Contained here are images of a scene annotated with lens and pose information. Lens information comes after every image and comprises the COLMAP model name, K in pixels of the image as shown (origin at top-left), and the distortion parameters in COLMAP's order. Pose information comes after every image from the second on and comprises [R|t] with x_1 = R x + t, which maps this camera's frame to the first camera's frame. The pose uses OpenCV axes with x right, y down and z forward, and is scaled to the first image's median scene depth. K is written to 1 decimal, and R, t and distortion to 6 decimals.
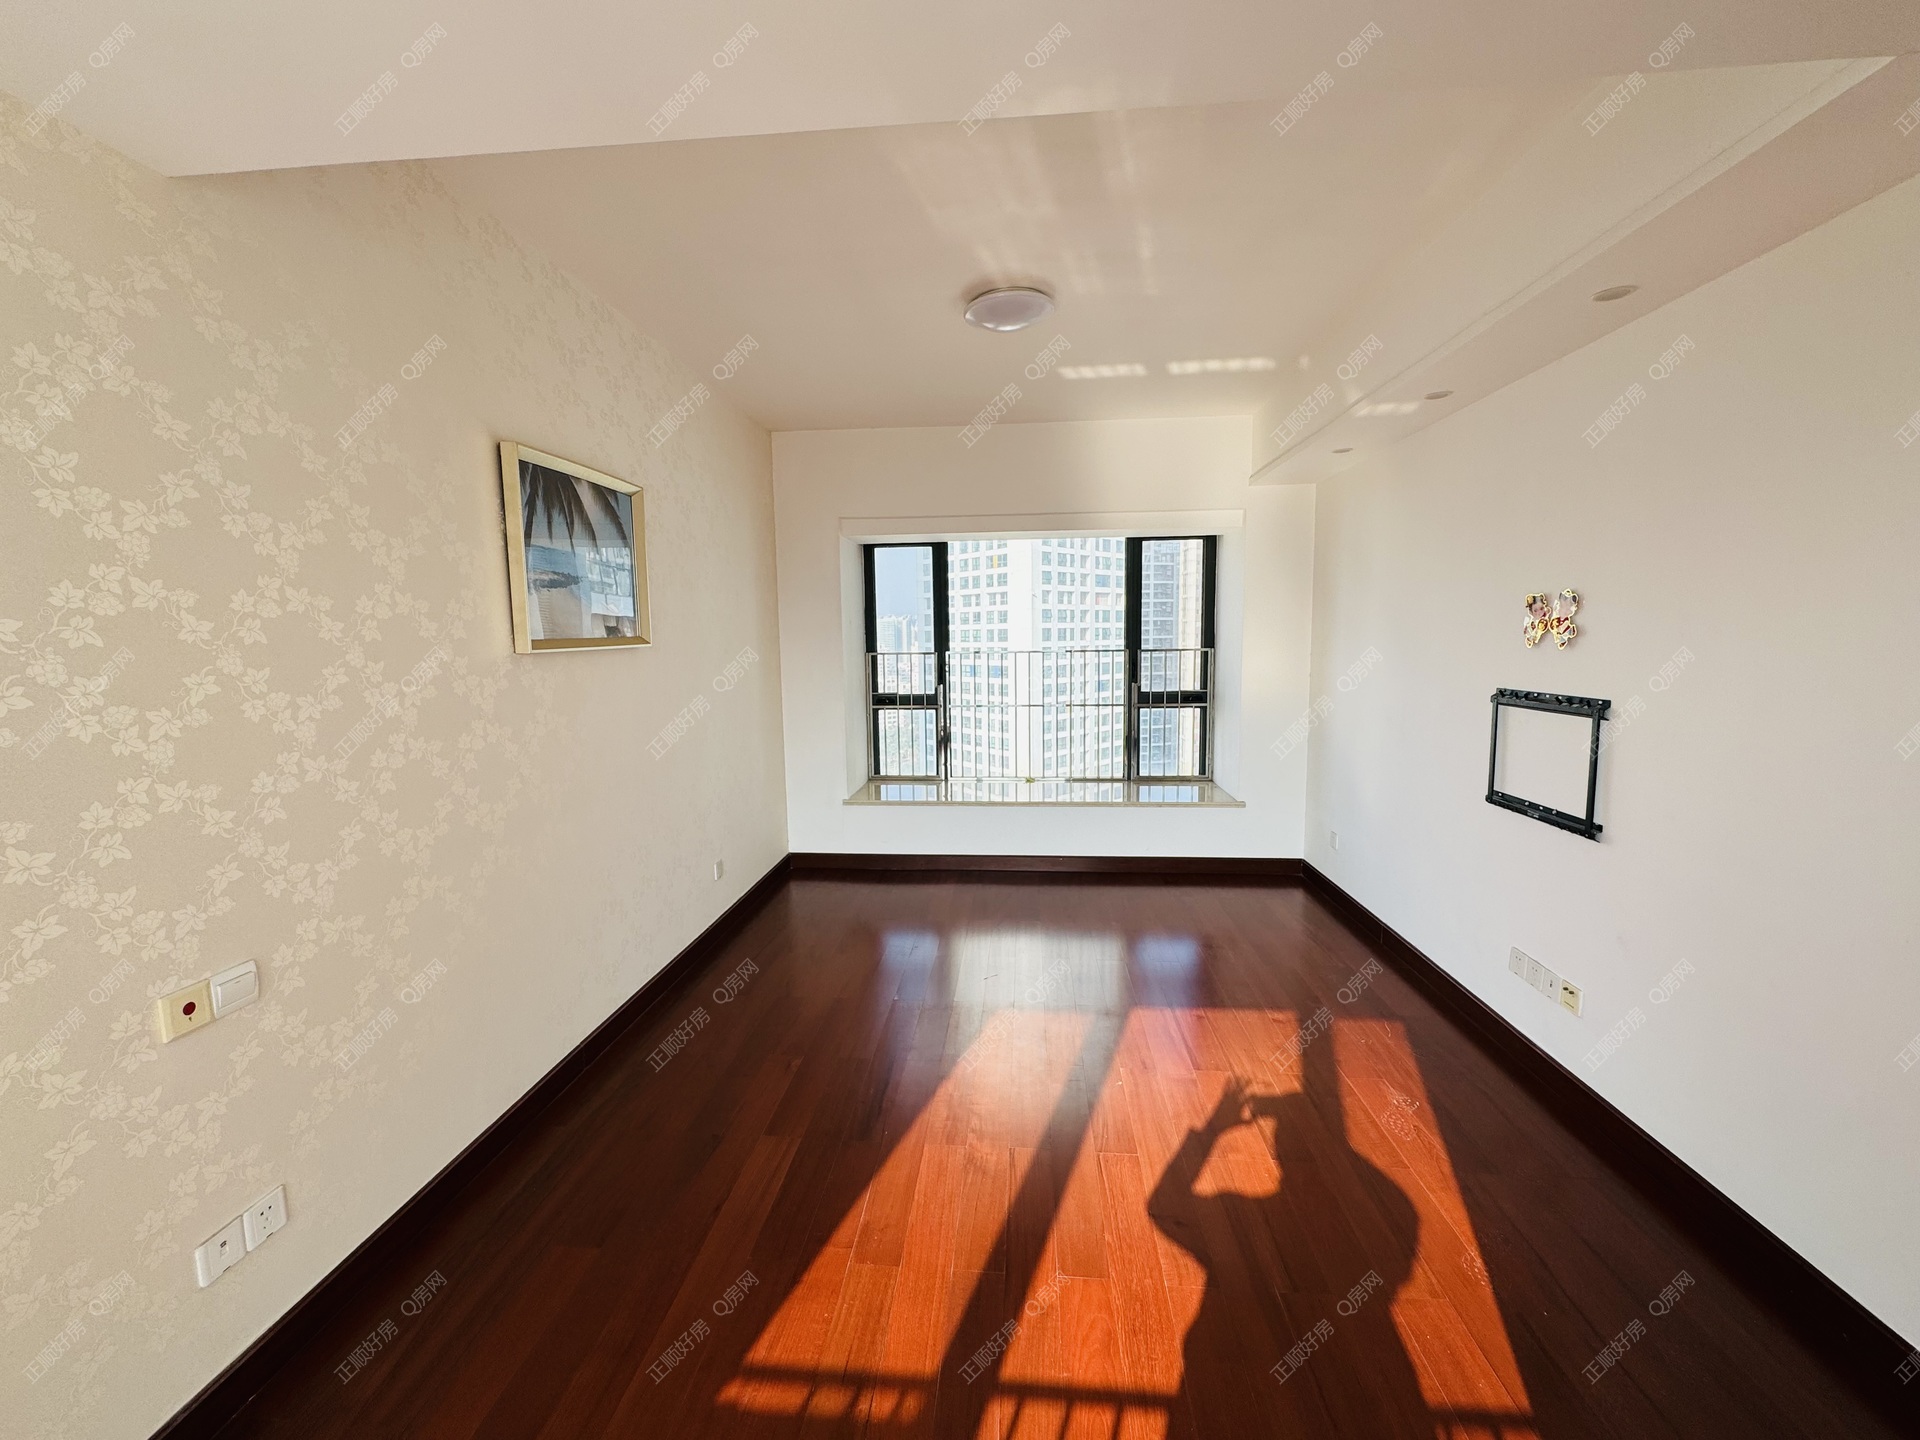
lens RADIAL K [[765.1, 0, 960.7], [0, 765.1, 725.0], [0, 0, 1]] dist [-0.002457, 0.000128]
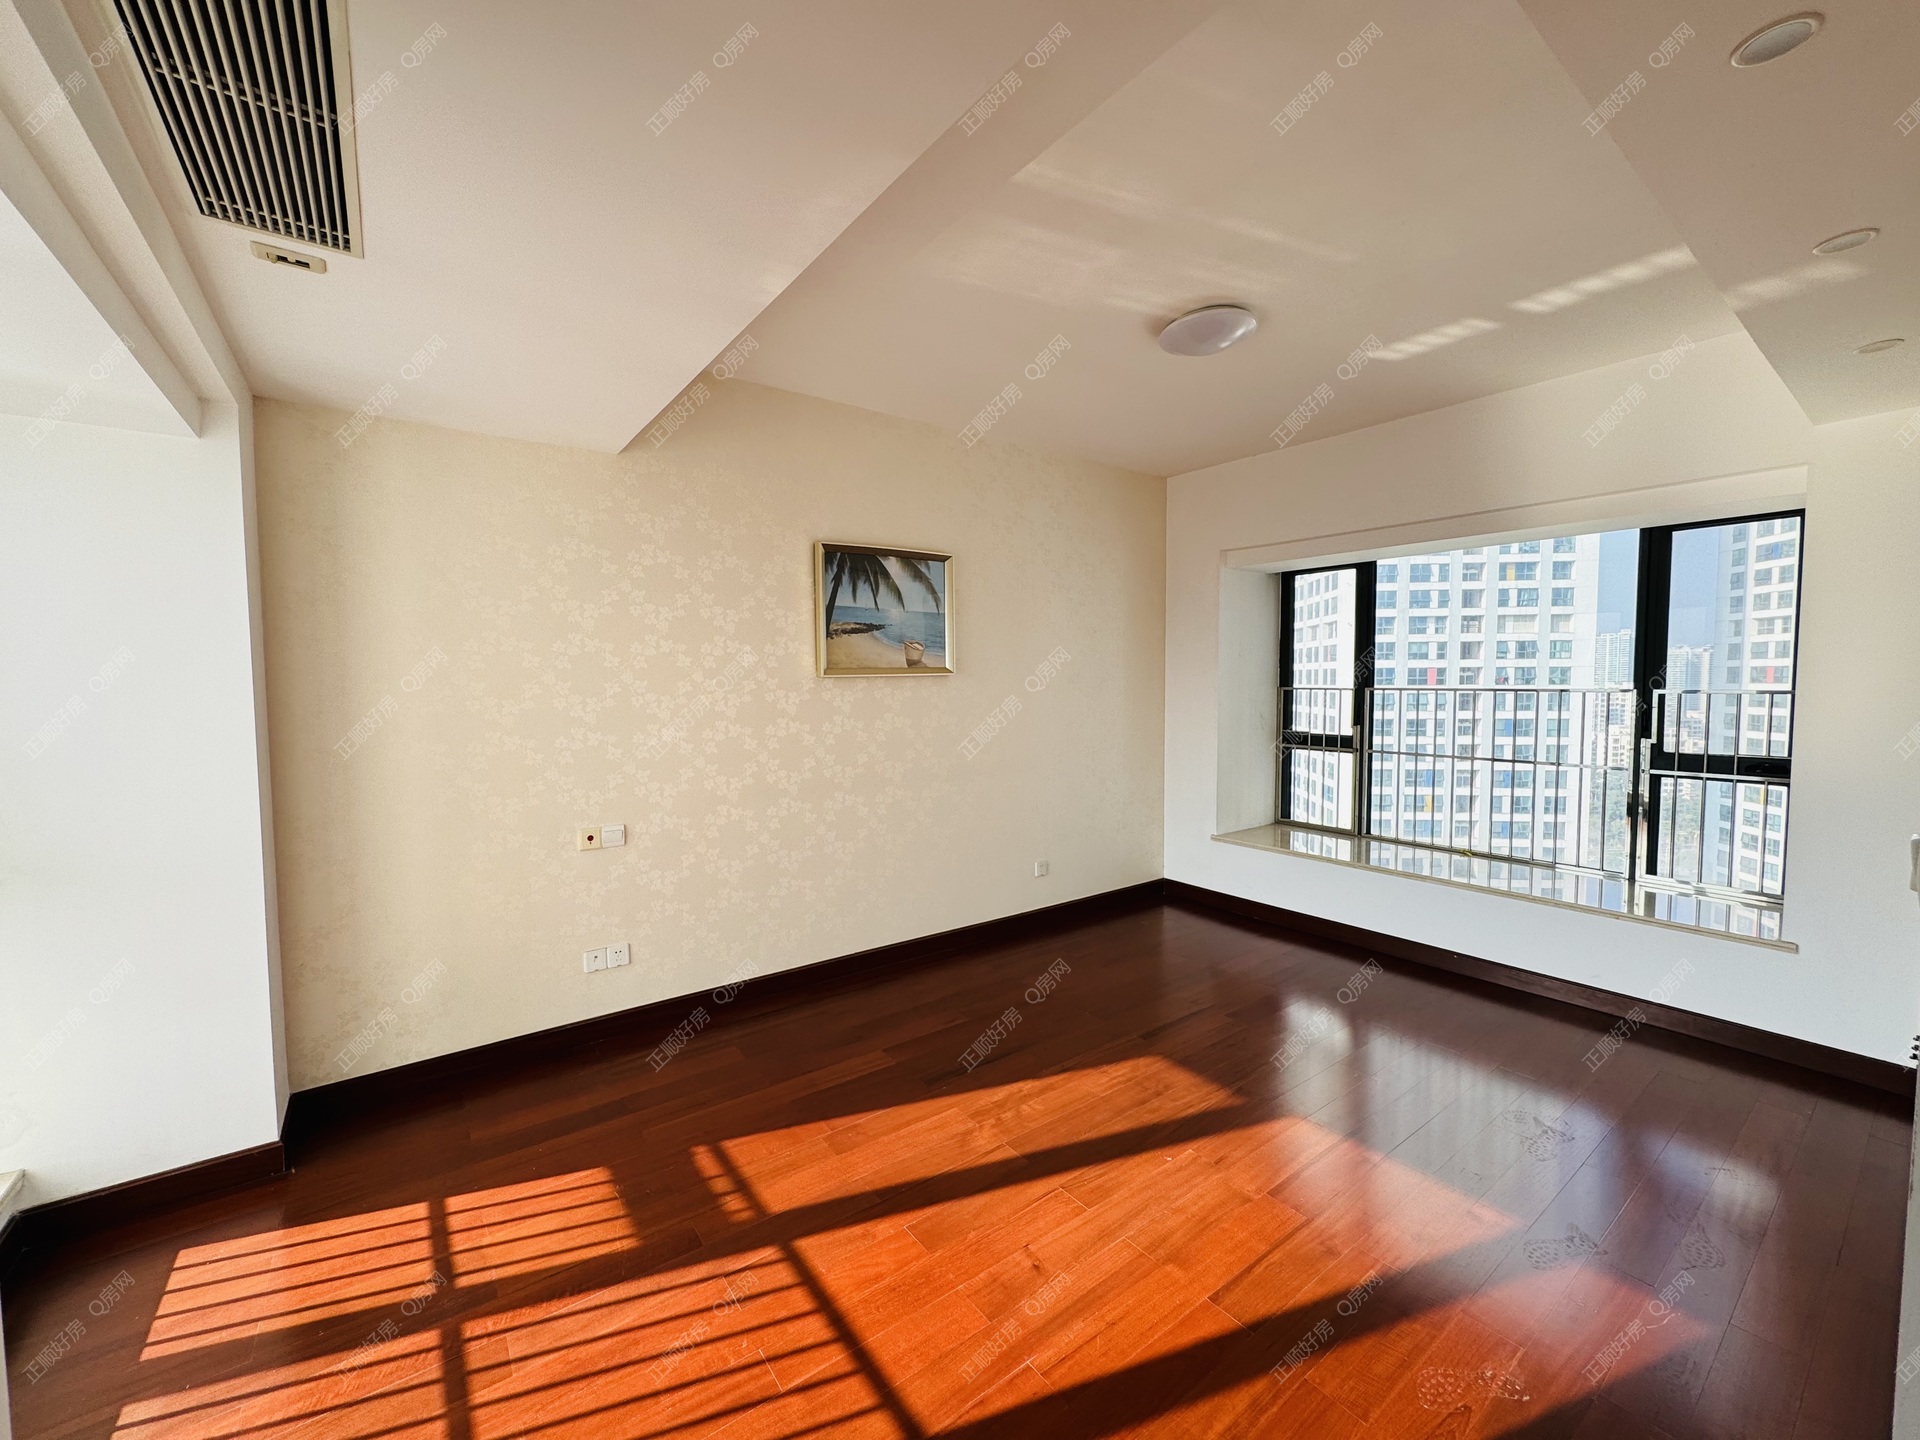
lens RADIAL K [[765.1, 0, 950.0], [0, 765.1, 724.7], [0, 0, 1]] dist [-0.002457, 0.000128]
pose [[0.659335, 0.056470, -0.749725, 0.666399], [-0.091766, 0.995764, -0.005700, -0.013008], [0.746228, 0.072557, 0.661724, 0.168860]]
